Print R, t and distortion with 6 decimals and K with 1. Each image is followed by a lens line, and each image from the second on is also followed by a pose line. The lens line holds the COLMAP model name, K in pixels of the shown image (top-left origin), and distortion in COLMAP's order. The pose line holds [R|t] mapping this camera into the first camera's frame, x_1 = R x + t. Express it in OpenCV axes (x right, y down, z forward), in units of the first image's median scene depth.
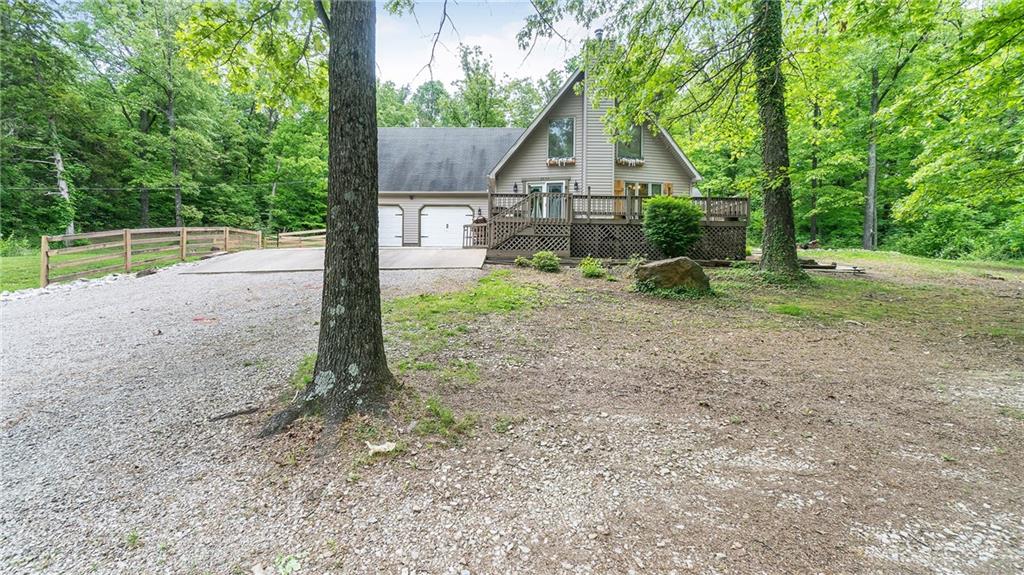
lens RADIAL K [[442.1, 0, 510.6], [0, 442.1, 281.9], [0, 0, 1]] dist [-0.002908, -0.000300]
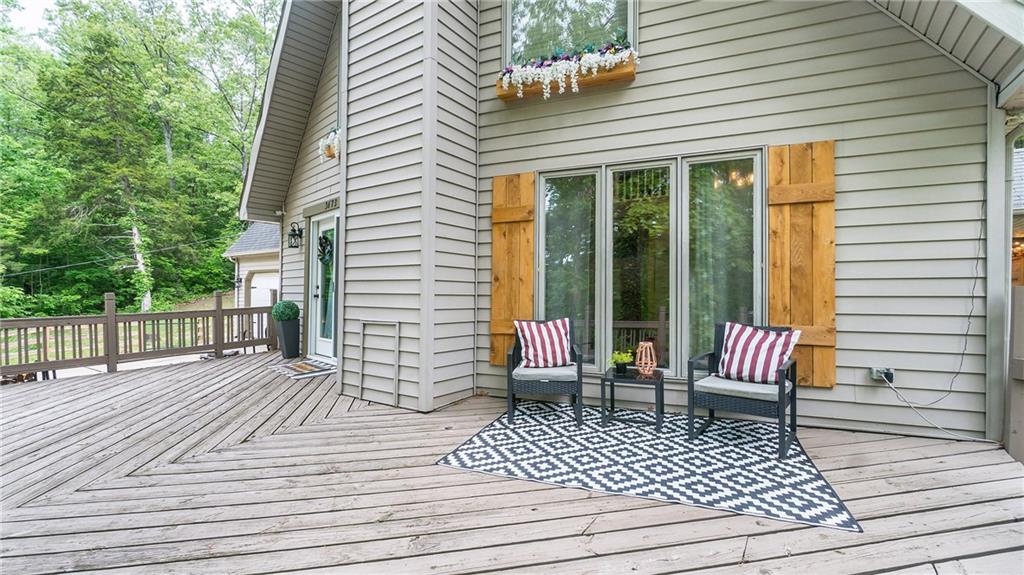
lens RADIAL K [[451.3, 0, 497.4], [0, 451.3, 290.8], [0, 0, 1]] dist [-0.000312, -0.000082]
pose [[0.843045, -0.016052, -0.537604, 0.348853], [0.007692, 0.999812, -0.017789, -0.163644], [0.537788, 0.010861, 0.843010, 0.787550]]
